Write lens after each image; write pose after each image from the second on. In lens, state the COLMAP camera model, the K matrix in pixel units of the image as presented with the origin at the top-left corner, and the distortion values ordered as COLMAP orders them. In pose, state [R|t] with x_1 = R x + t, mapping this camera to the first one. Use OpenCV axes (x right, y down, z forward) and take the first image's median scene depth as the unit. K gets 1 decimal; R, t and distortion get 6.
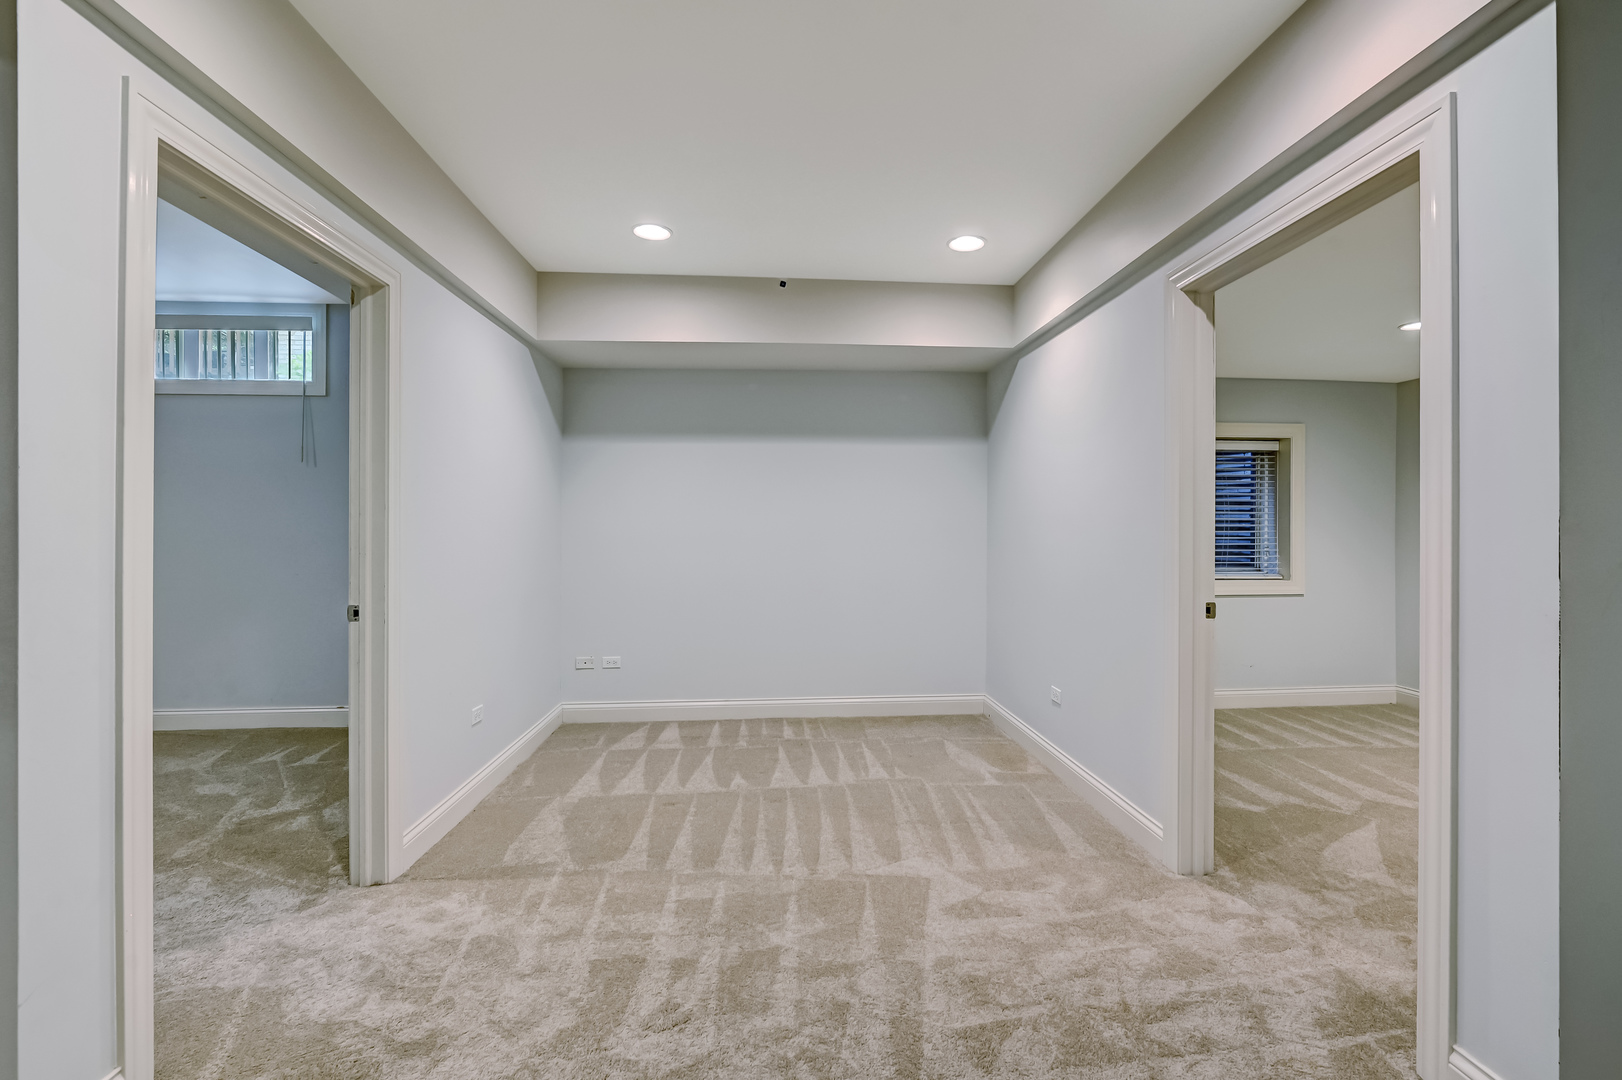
lens RADIAL K [[719.7, 0, 811.0], [0, 719.7, 540.0], [0, 0, 1]] dist [0.001111, 0.000349]
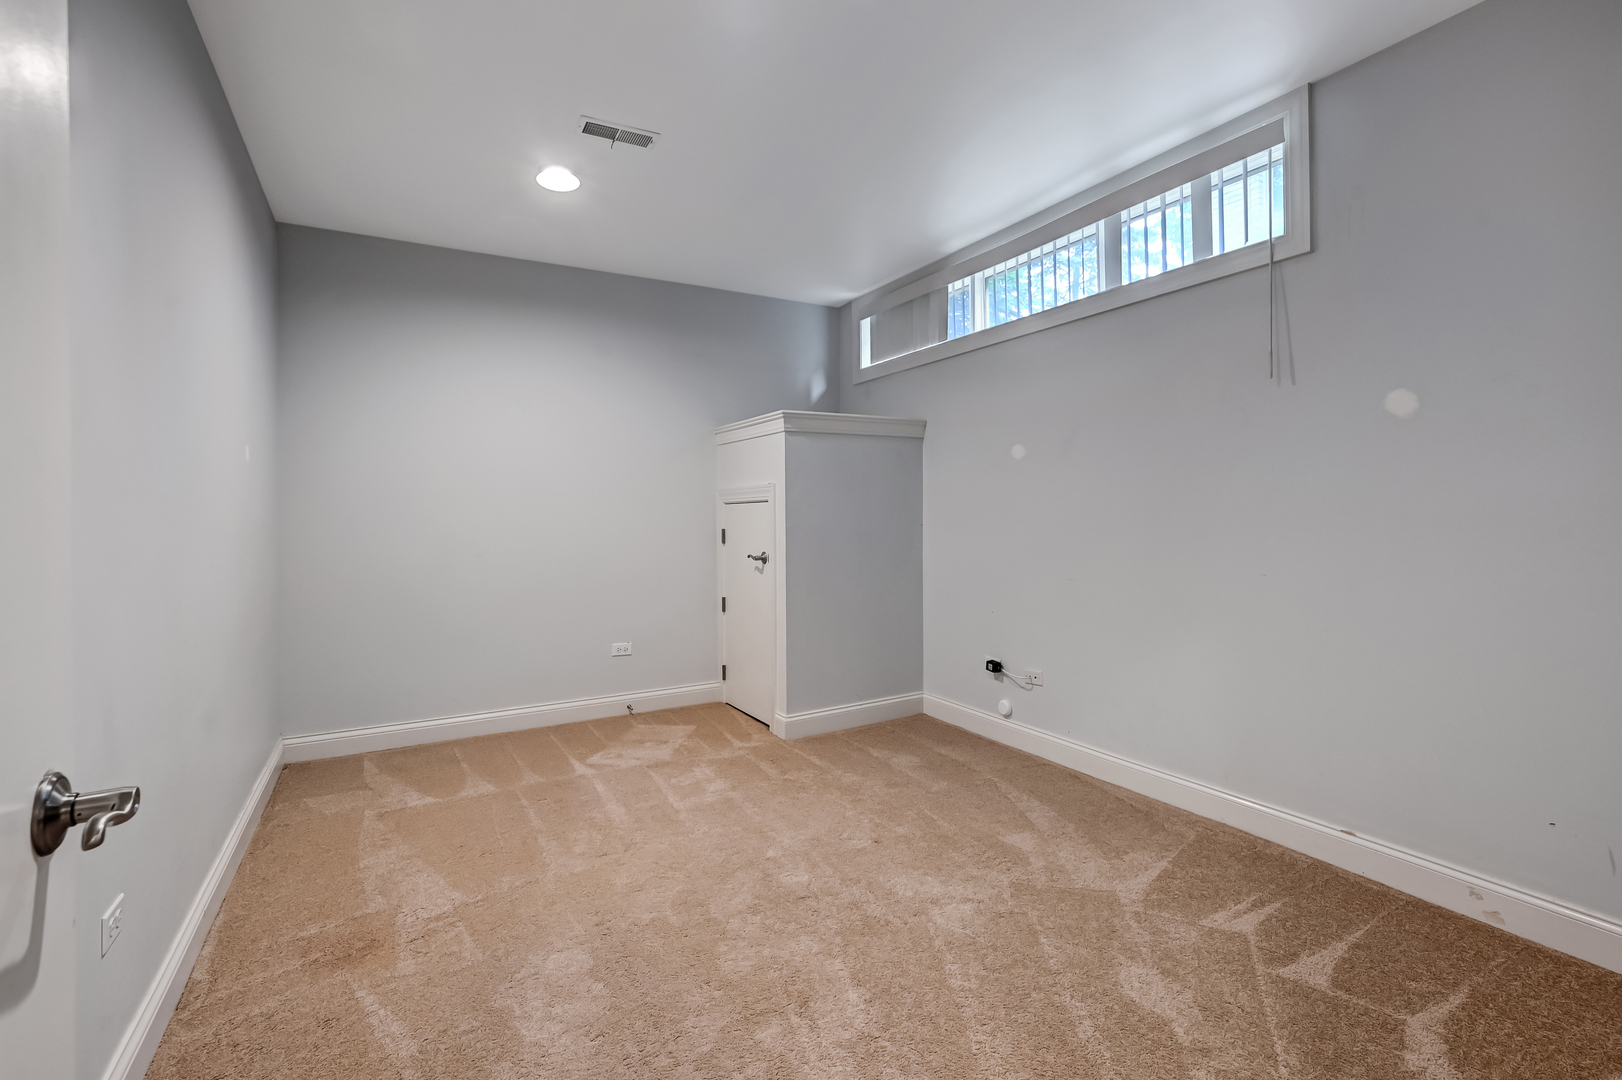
lens RADIAL K [[727.3, 0, 816.4], [0, 727.3, 499.5], [0, 0, 1]] dist [-0.000519, 0.000040]
pose [[0.435179, -0.024690, -0.900005, -0.356520], [0.005165, 0.999676, -0.024927, -0.001913], [0.900329, 0.006199, 0.435165, 0.438519]]
